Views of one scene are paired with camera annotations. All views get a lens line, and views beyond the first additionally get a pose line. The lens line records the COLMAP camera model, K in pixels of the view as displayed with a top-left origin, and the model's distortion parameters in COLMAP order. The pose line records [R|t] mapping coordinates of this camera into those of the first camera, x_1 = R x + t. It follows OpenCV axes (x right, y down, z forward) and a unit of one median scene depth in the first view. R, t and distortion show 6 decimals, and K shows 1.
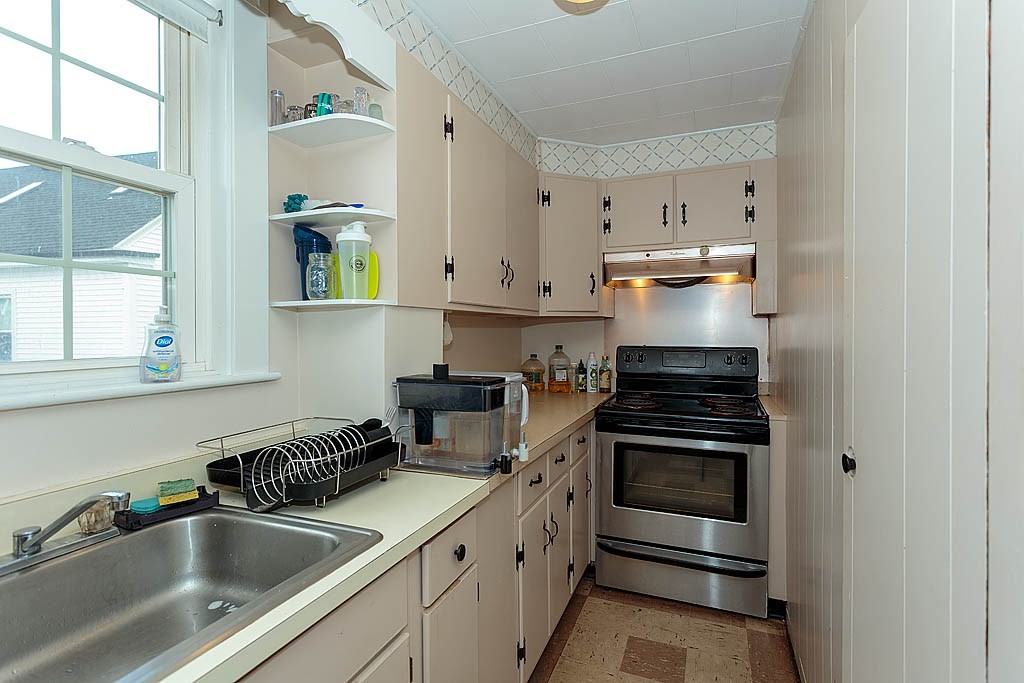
lens RADIAL K [[492.0, 0, 509.9], [0, 492.0, 332.7], [0, 0, 1]] dist [-0.006038, 0.000630]
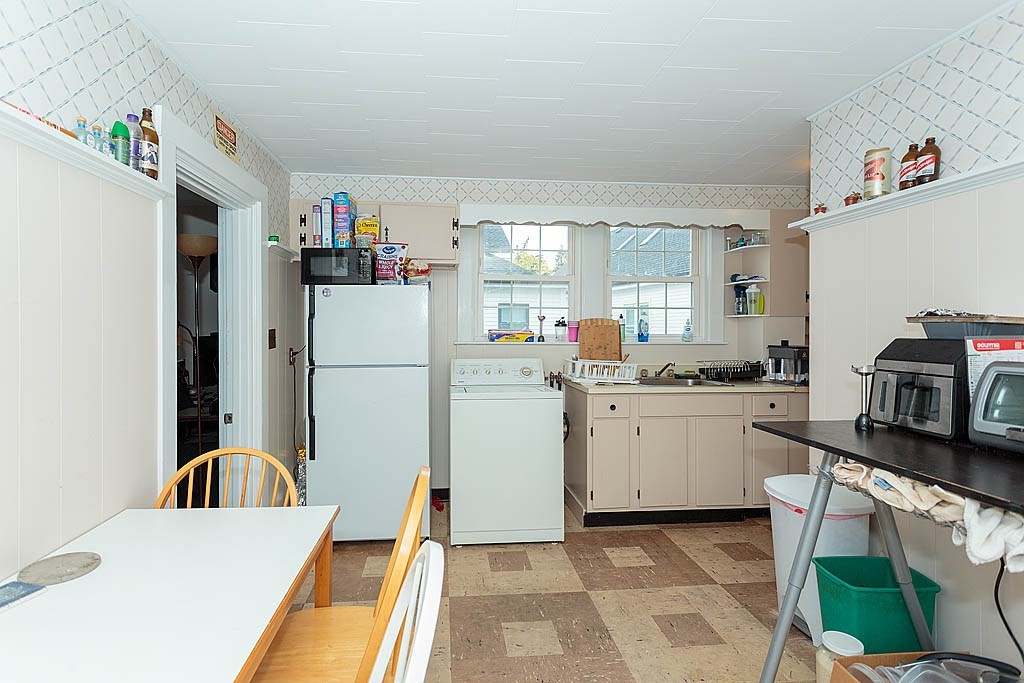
lens RADIAL K [[492.0, 0, 494.3], [0, 492.0, 325.7], [0, 0, 1]] dist [-0.006038, 0.000630]
pose [[0.457964, 0.001797, -0.888969, 0.769994], [-0.005607, 0.999984, -0.000868, 0.000277], [0.888953, 0.005382, 0.457967, -0.789567]]
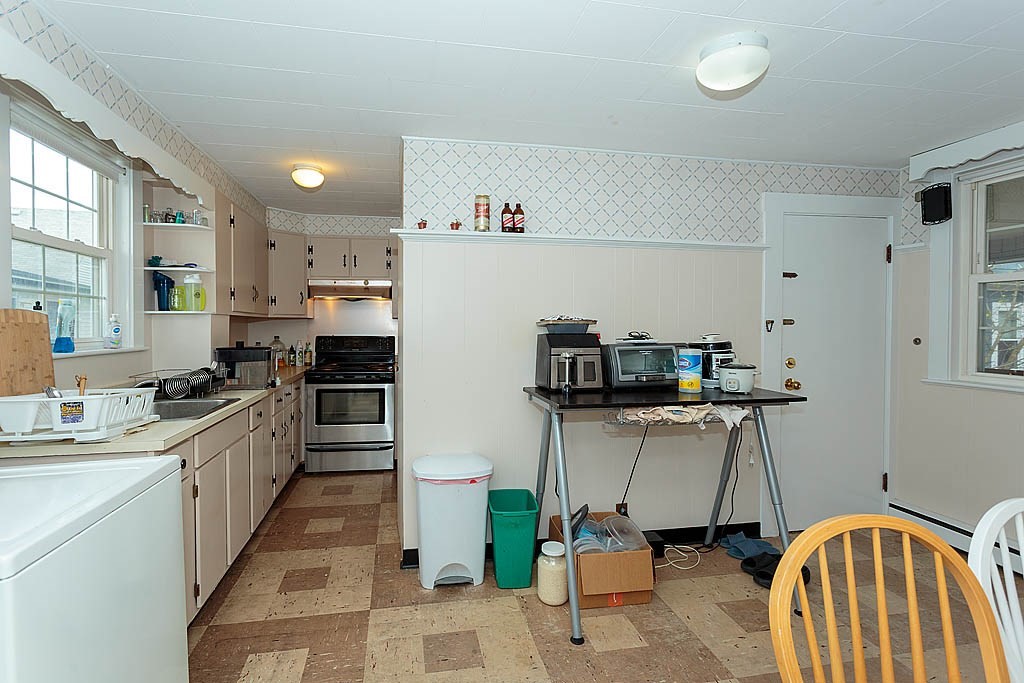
lens RADIAL K [[492.0, 0, 472.3], [0, 492.0, 332.5], [0, 0, 1]] dist [-0.006038, 0.000630]
pose [[0.855855, -0.002211, 0.517210, -0.217502], [-0.002320, 0.999964, 0.008114, 0.002383], [-0.517210, -0.008145, 0.855820, -0.793429]]
